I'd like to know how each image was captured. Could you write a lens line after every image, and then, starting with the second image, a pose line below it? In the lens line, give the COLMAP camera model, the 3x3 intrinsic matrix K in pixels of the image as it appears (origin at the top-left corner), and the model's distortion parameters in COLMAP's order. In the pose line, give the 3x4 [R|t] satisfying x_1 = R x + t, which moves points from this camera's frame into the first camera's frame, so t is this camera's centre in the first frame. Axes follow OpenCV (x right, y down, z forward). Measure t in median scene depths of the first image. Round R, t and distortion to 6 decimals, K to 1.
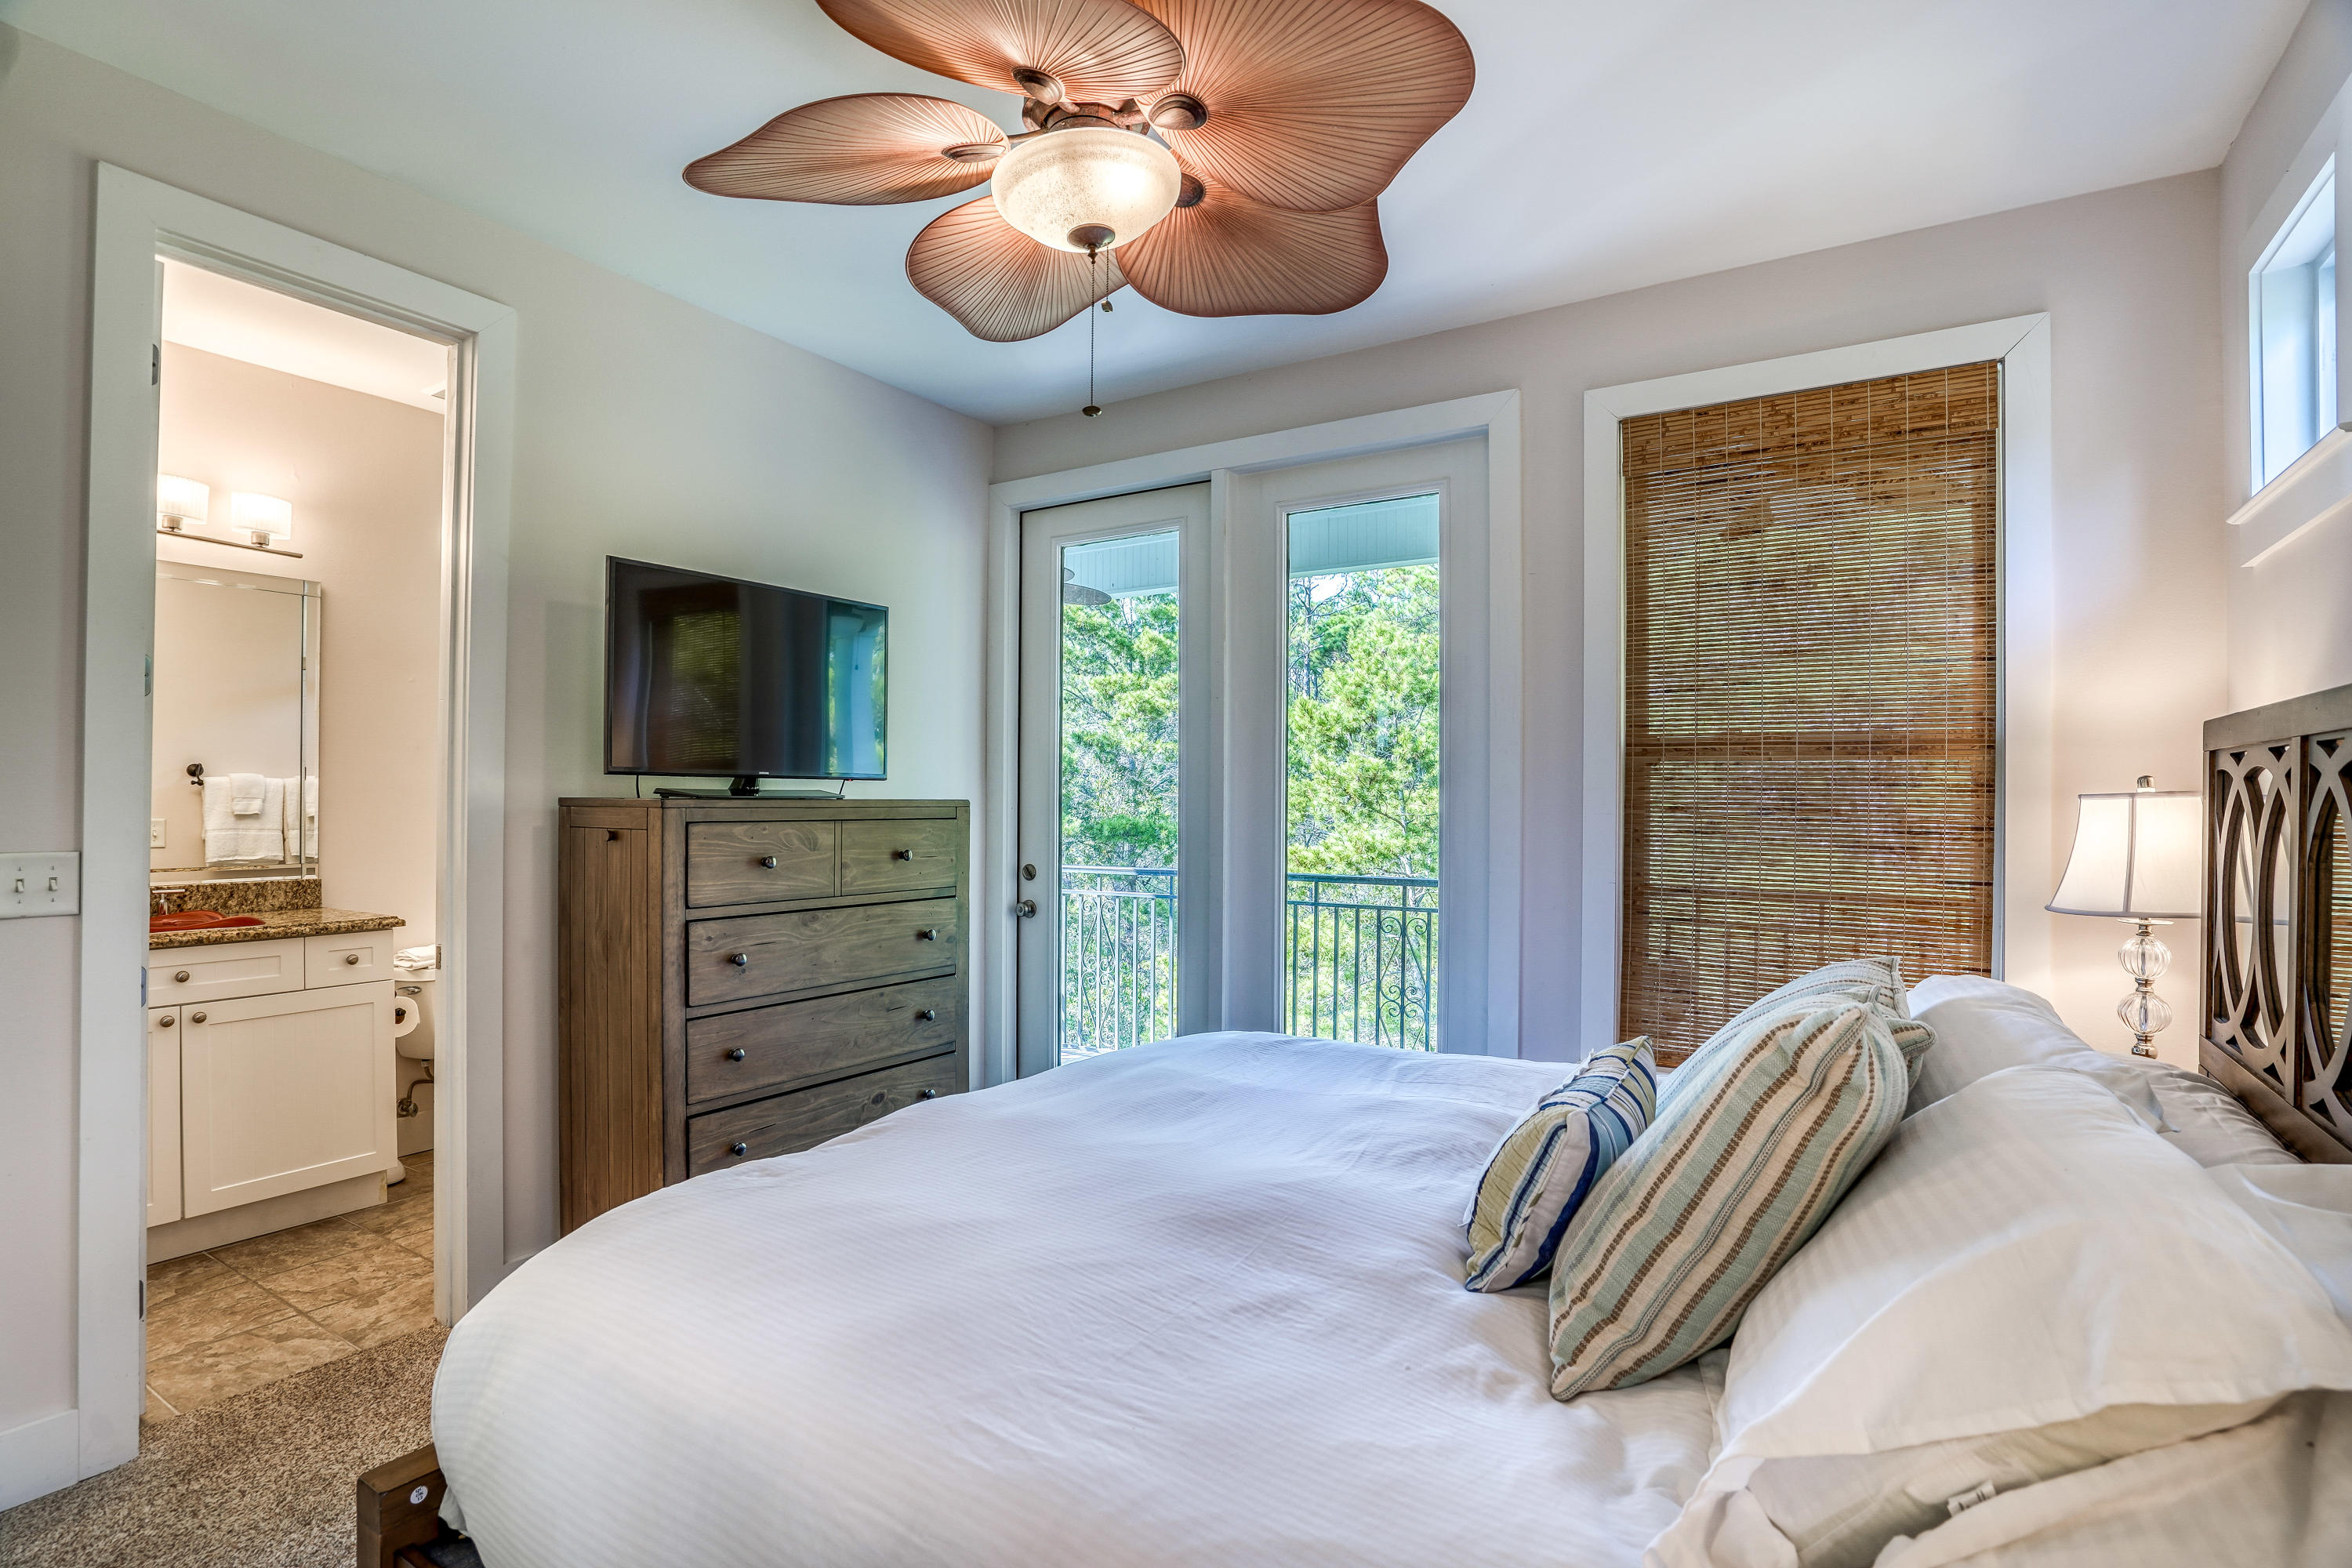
lens RADIAL K [[1128.7, 0, 1167.2], [0, 1128.7, 784.0], [0, 0, 1]] dist [0.003091, 0.000932]
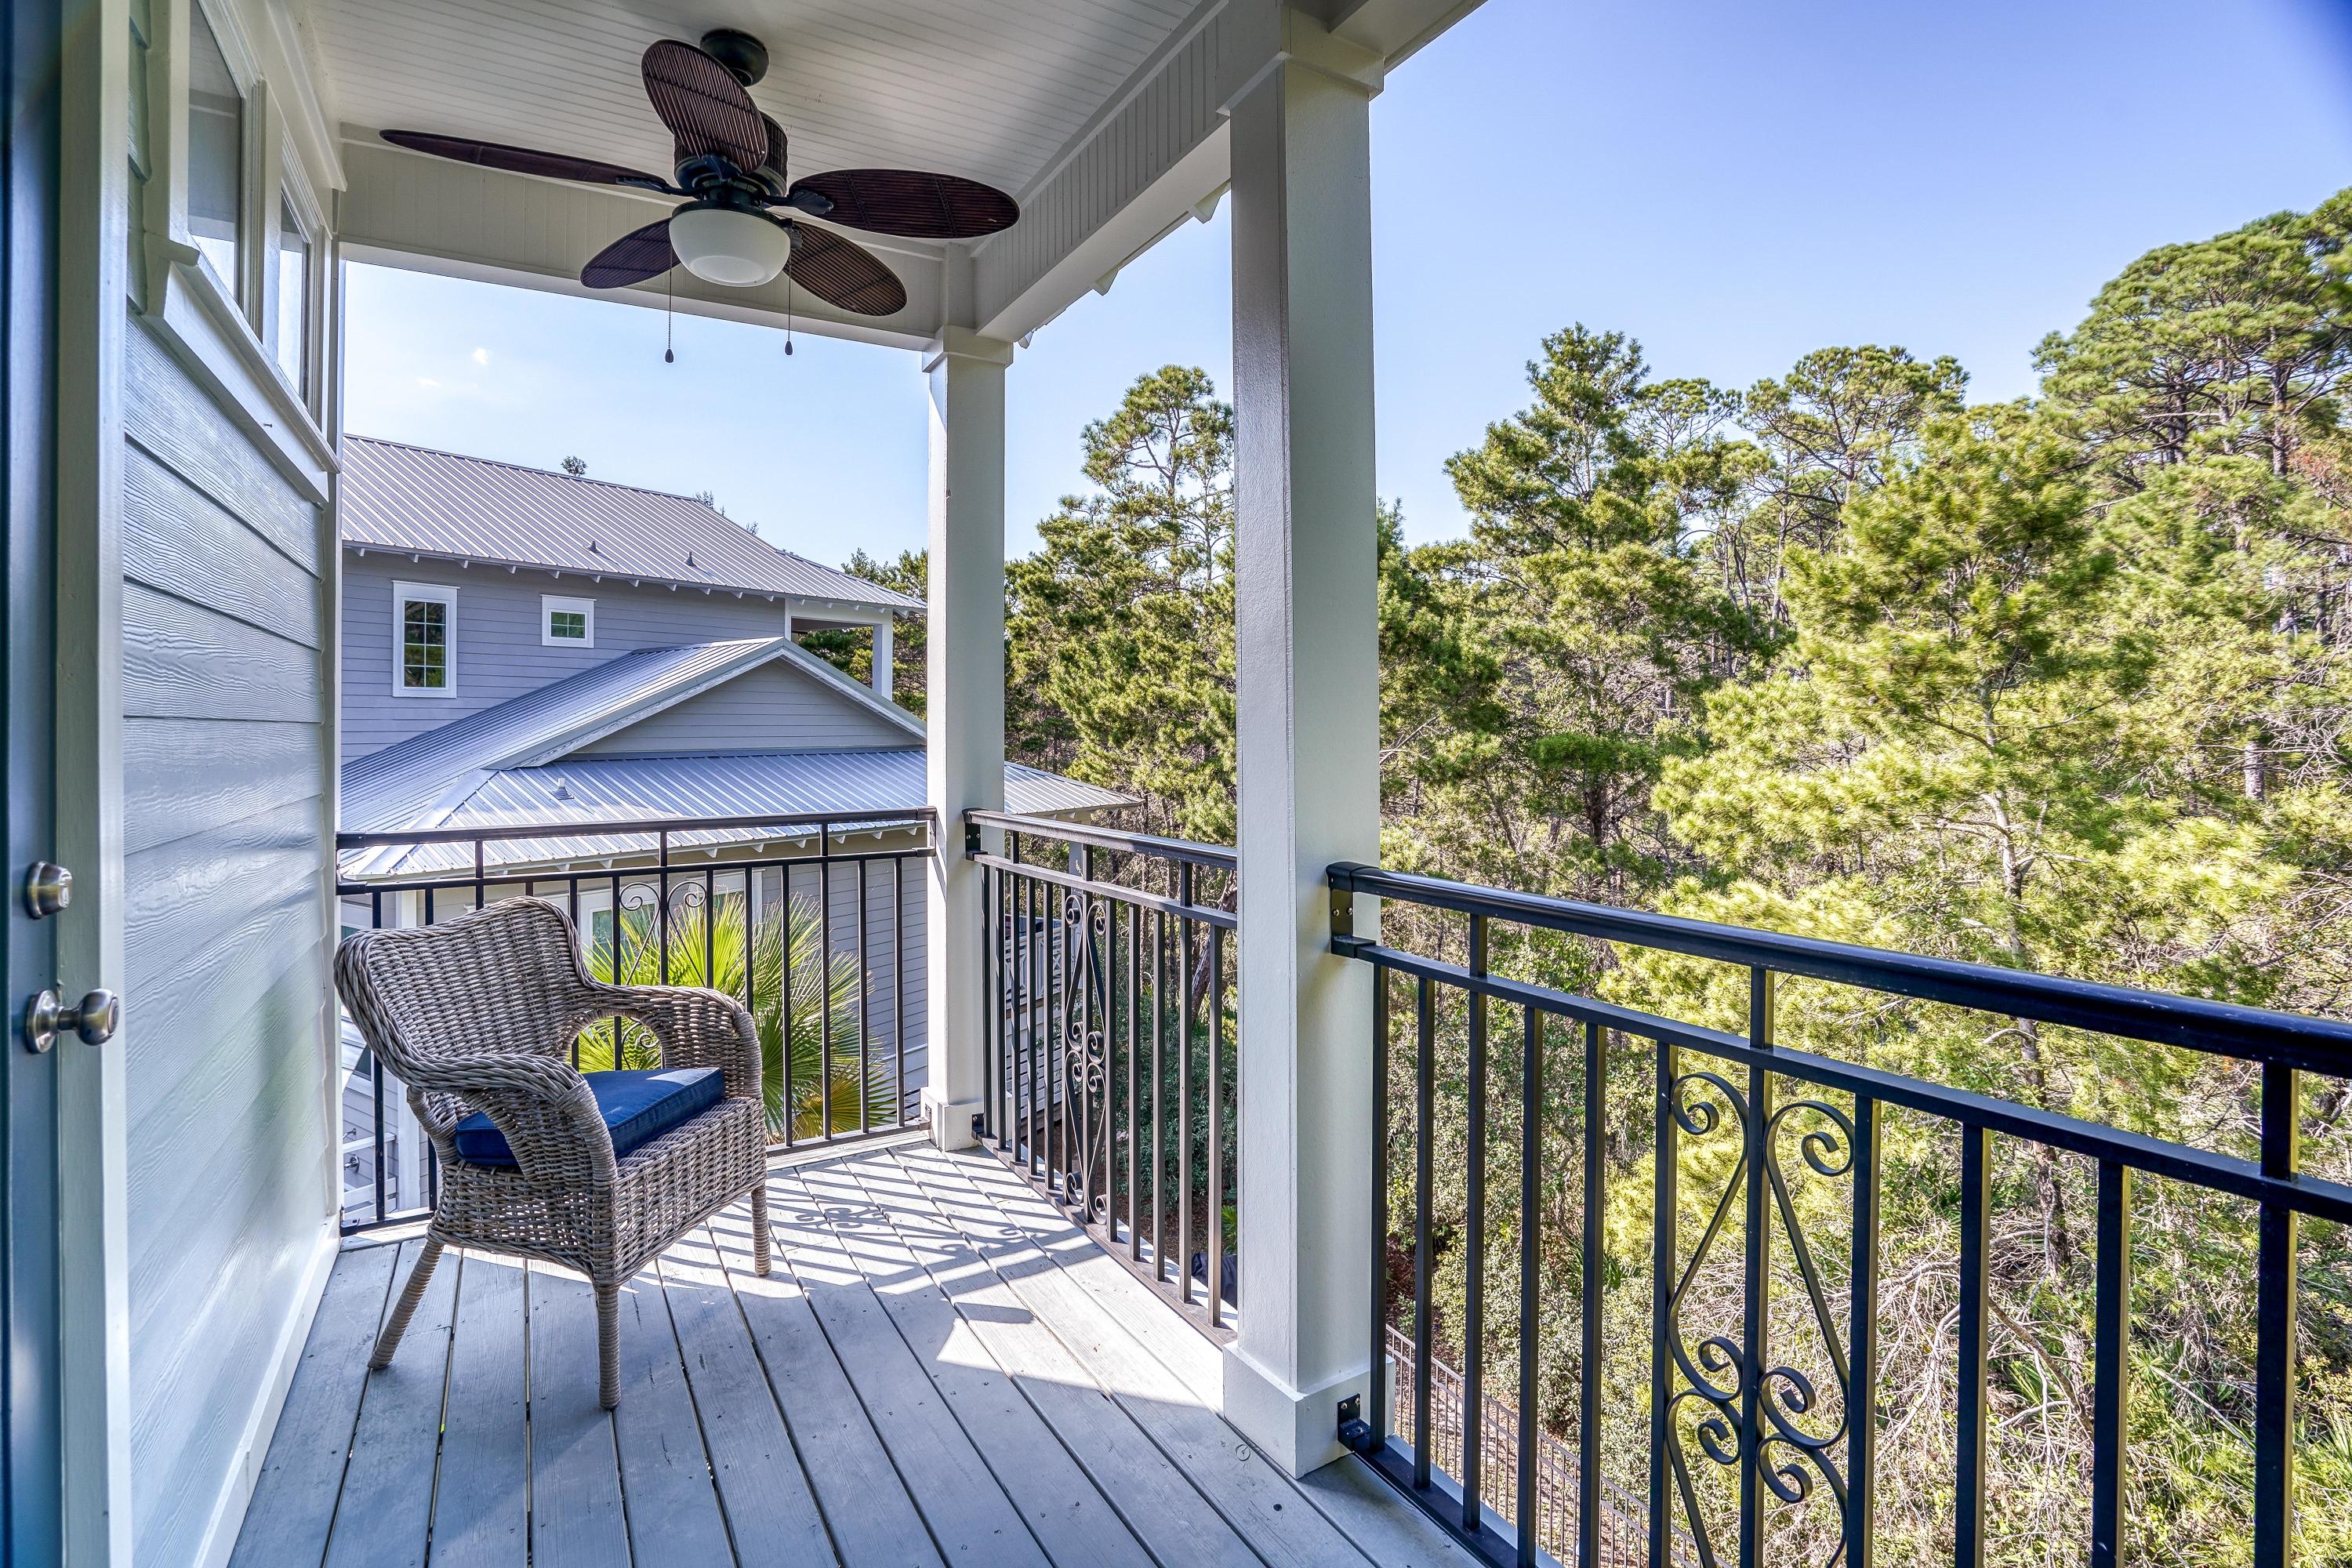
lens RADIAL K [[1153.8, 0, 1160.8], [0, 1153.8, 724.0], [0, 0, 1]] dist [-0.051528, 0.028021]
pose [[0.902244, -0.009589, -0.431118, 0.073211], [0.016569, 0.999785, 0.012438, 0.011520], [0.430906, -0.018366, 0.902210, 0.263128]]
